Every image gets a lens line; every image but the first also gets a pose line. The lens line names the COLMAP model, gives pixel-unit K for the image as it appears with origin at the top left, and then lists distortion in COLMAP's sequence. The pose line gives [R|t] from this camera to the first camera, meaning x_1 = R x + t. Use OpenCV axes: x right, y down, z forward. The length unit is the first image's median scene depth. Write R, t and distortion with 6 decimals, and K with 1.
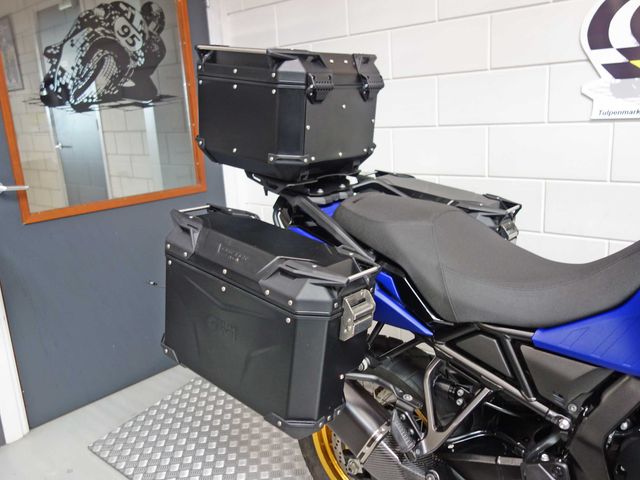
lens RADIAL K [[565.7, 0, 321.0], [0, 565.7, 244.3], [0, 0, 1]] dist [0.004150, 0.005354]
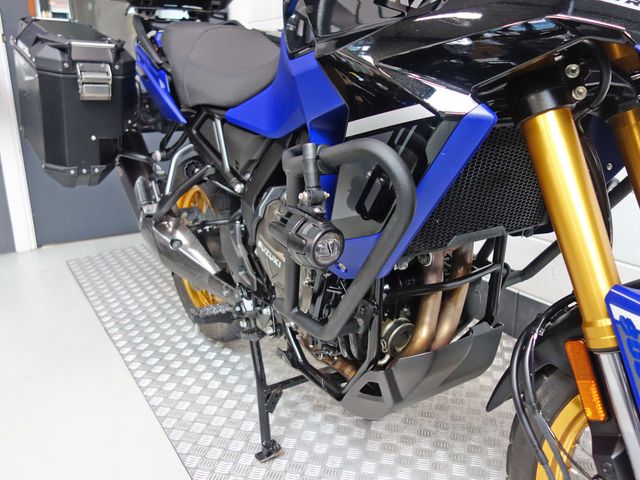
lens RADIAL K [[565.7, 0, 321.0], [0, 565.7, 244.3], [0, 0, 1]] dist [0.004150, 0.005354]
pose [[0.955415, 0.137662, -0.261212, 0.426844], [-0.120103, 0.989360, 0.082115, 0.147673], [0.269736, -0.047082, 0.961783, -0.039068]]
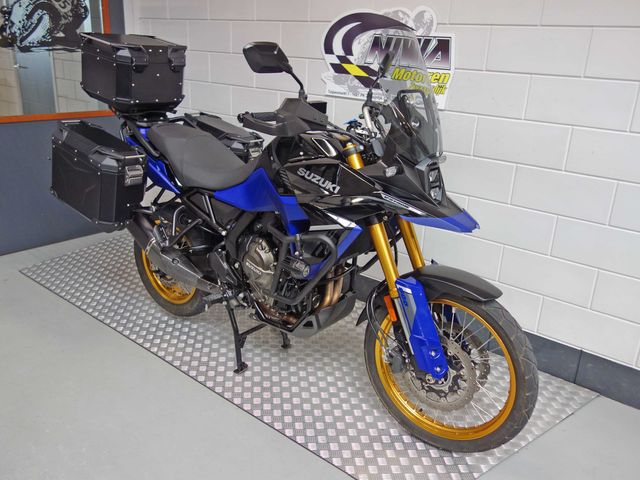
lens RADIAL K [[565.7, 0, 321.0], [0, 565.7, 244.3], [0, 0, 1]] dist [0.004150, 0.005354]
pose [[0.994323, 0.089930, 0.056876, 0.322682], [-0.095165, 0.990700, 0.097246, 0.049276], [-0.047601, -0.102107, 0.993634, -0.589666]]
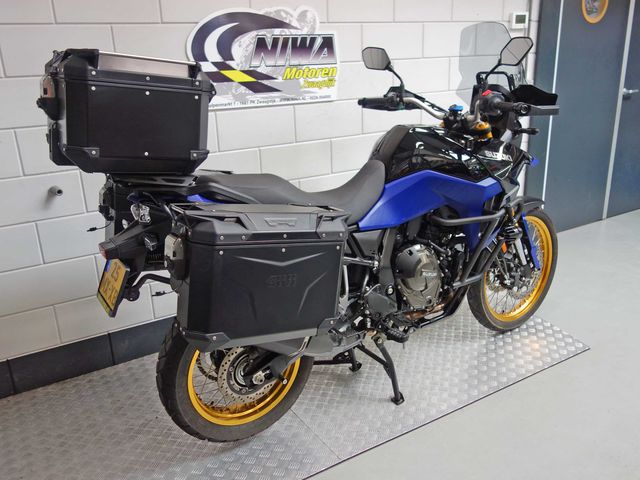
lens RADIAL K [[565.7, 0, 321.0], [0, 565.7, 244.3], [0, 0, 1]] dist [0.004150, 0.005354]
pose [[0.292514, -0.261703, 0.919754, -0.662530], [0.242092, 0.950756, 0.193530, -0.081686], [-0.925109, 0.166055, 0.341466, 0.231020]]
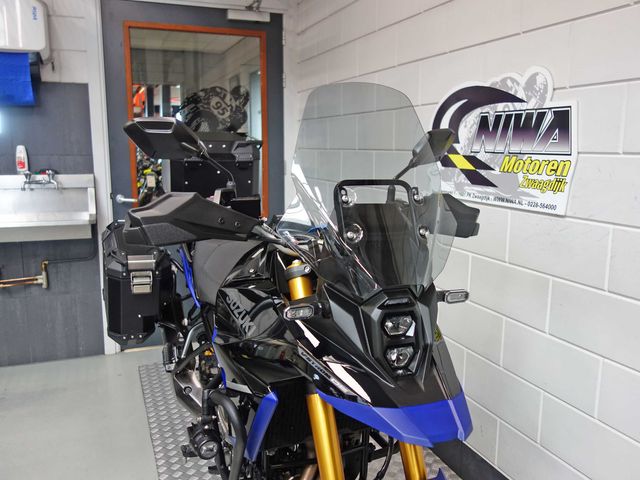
lens RADIAL K [[565.7, 0, 321.0], [0, 565.7, 244.3], [0, 0, 1]] dist [0.004150, 0.005354]
pose [[0.886176, 0.140457, -0.441547, 0.666368], [-0.164915, 0.986156, -0.017283, -0.033257], [0.433007, 0.088133, 0.897071, -0.218348]]
